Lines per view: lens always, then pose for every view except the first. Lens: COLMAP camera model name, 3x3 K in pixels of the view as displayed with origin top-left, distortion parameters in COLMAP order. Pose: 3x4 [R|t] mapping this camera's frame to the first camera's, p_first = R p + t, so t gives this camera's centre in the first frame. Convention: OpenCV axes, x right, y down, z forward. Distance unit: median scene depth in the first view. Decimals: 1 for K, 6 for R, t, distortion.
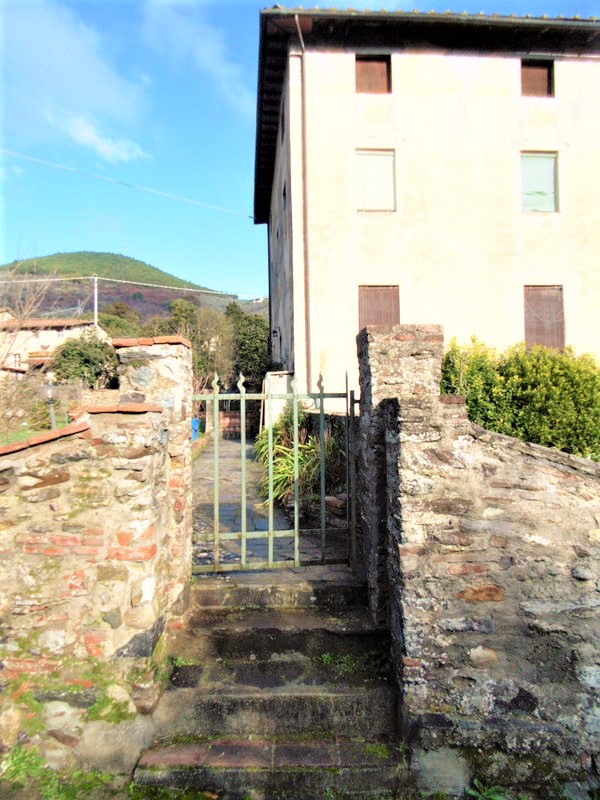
lens RADIAL K [[531.3, 0, 298.2], [0, 531.3, 396.8], [0, 0, 1]] dist [0.020046, -0.011539]
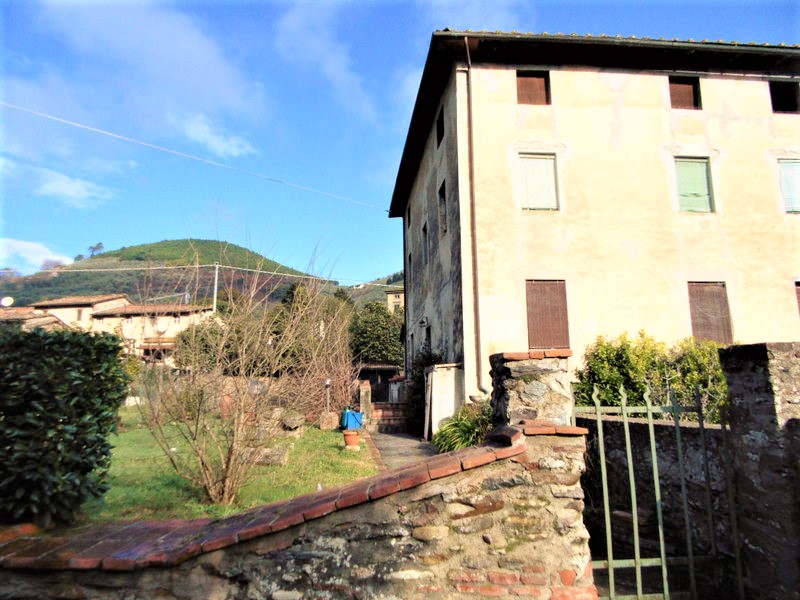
lens RADIAL K [[531.3, 0, 397.0], [0, 531.3, 300.8], [0, 0, 1]] dist [0.020046, -0.011539]
pose [[0.999939, 0.010013, 0.004575, -0.137500], [-0.009198, 0.988243, -0.152614, -0.012996], [-0.006049, 0.152563, 0.988275, 0.005471]]
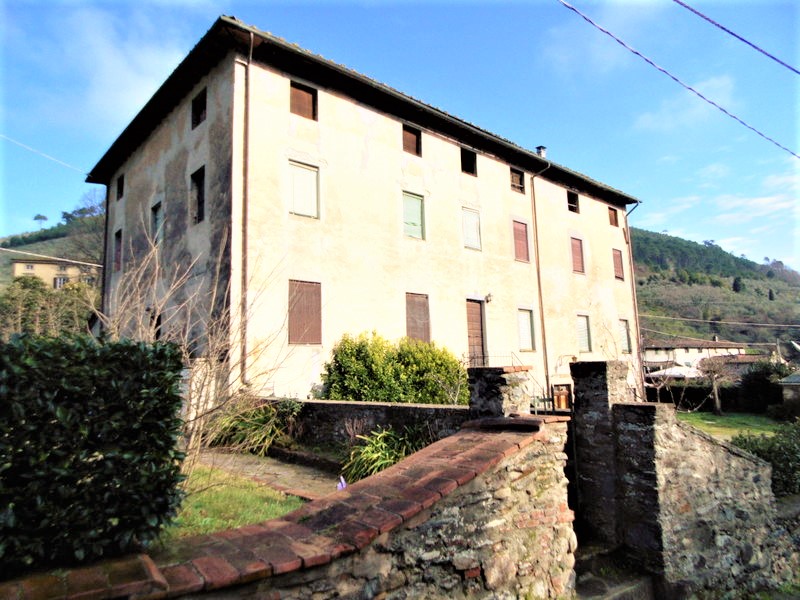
lens RADIAL K [[531.3, 0, 399.9], [0, 531.3, 300.3], [0, 0, 1]] dist [0.020046, -0.011539]
pose [[0.796458, 0.079044, 0.599505, -0.359501], [-0.000535, 0.991511, -0.130018, -0.025738], [-0.604693, 0.103233, 0.789740, 0.005964]]
